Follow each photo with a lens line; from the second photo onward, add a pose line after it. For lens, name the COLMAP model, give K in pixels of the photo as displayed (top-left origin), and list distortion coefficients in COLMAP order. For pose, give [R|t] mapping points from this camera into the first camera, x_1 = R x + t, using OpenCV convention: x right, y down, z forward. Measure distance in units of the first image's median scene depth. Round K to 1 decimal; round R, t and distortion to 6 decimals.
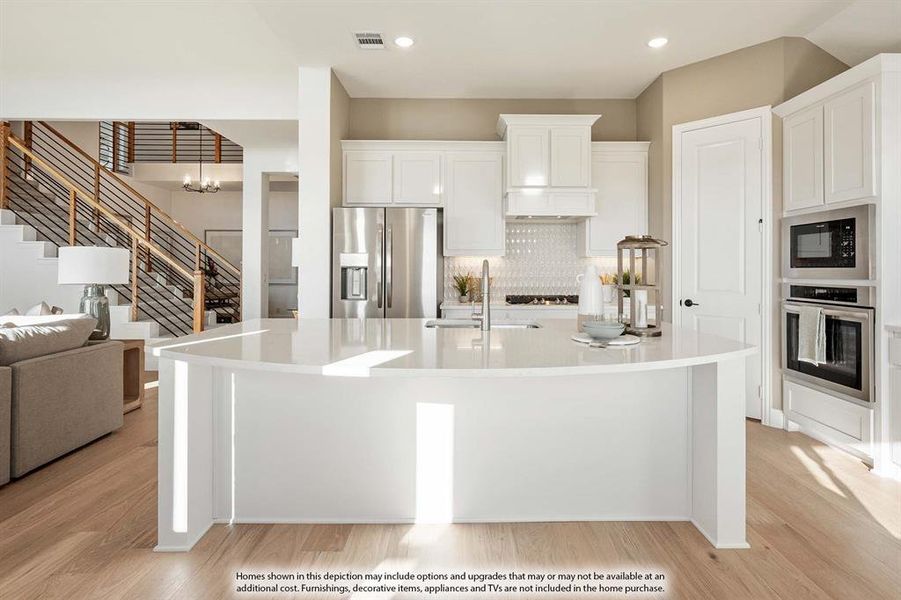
lens RADIAL K [[456.0, 0, 462.3], [0, 456.0, 263.2], [0, 0, 1]] dist [0.001805, -0.000670]
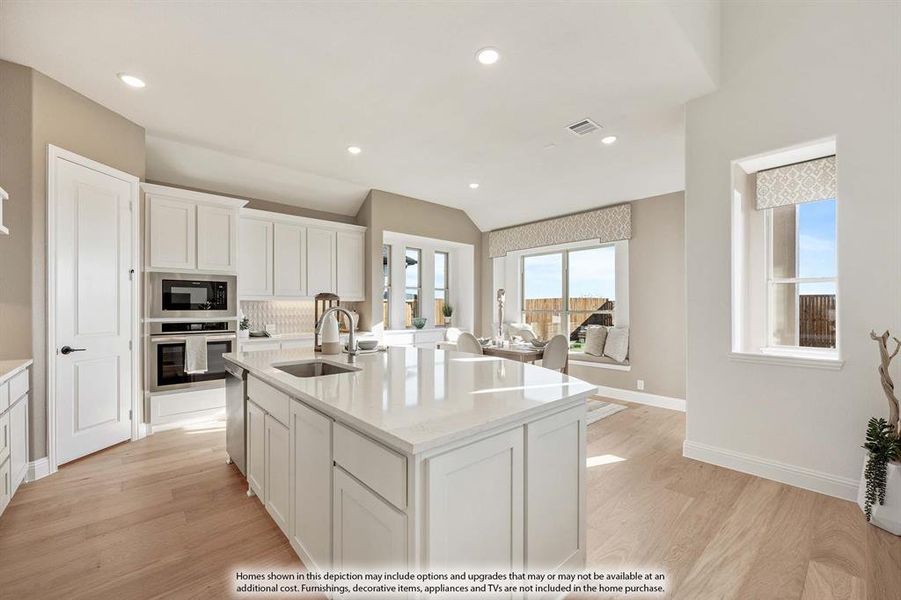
lens RADIAL K [[363.1, 0, 447.0], [0, 363.1, 305.0], [0, 0, 1]] dist [-0.000632, 0.000881]
pose [[-0.651140, 0.002446, 0.758954, -0.539648], [-0.008777, 0.999904, -0.010752, -0.001457], [-0.758907, -0.013662, -0.651056, 0.894424]]
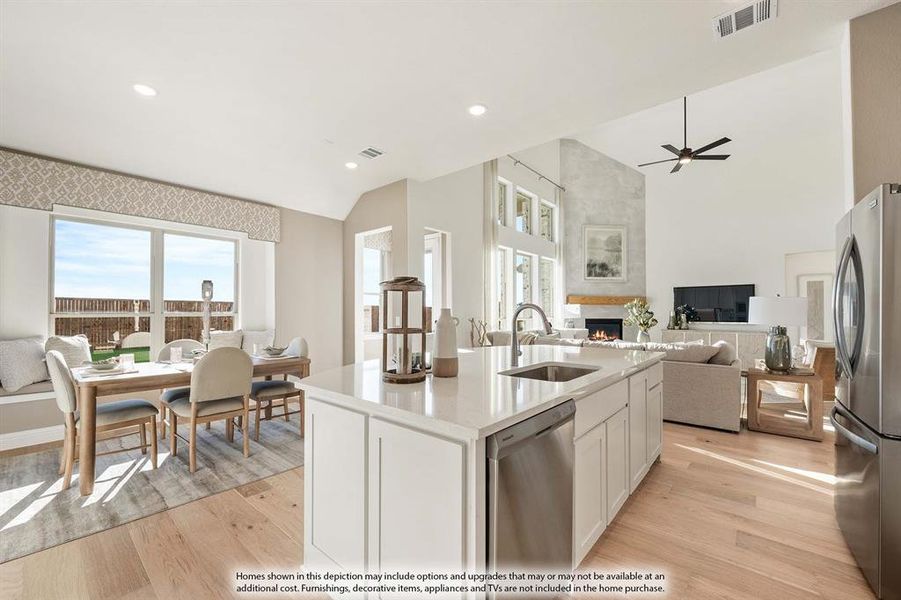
lens RADIAL K [[363.1, 0, 447.1], [0, 363.1, 309.9], [0, 0, 1]] dist [-0.000632, 0.000881]
pose [[-0.666825, -0.006835, -0.745183, 0.523895], [0.003414, 0.999919, -0.012226, 0.008723], [0.745207, -0.010697, -0.666748, 0.915459]]
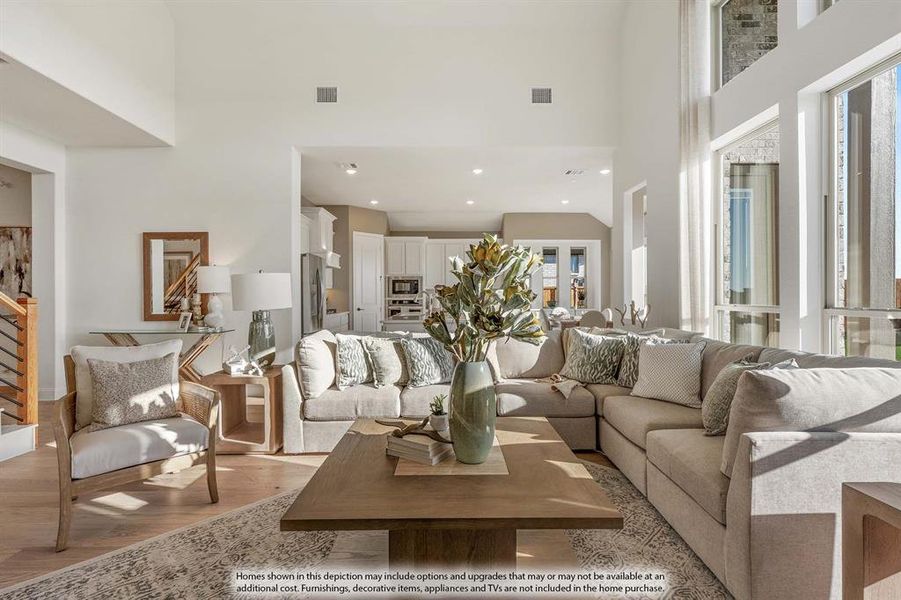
lens RADIAL K [[363.1, 0, 453.6], [0, 363.1, 298.1], [0, 0, 1]] dist [-0.000632, 0.000881]
pose [[0.001491, -0.010157, 0.999947, -1.352133], [-0.005986, 0.999930, 0.010166, 0.007237], [-0.999981, -0.006001, 0.001430, 0.512039]]
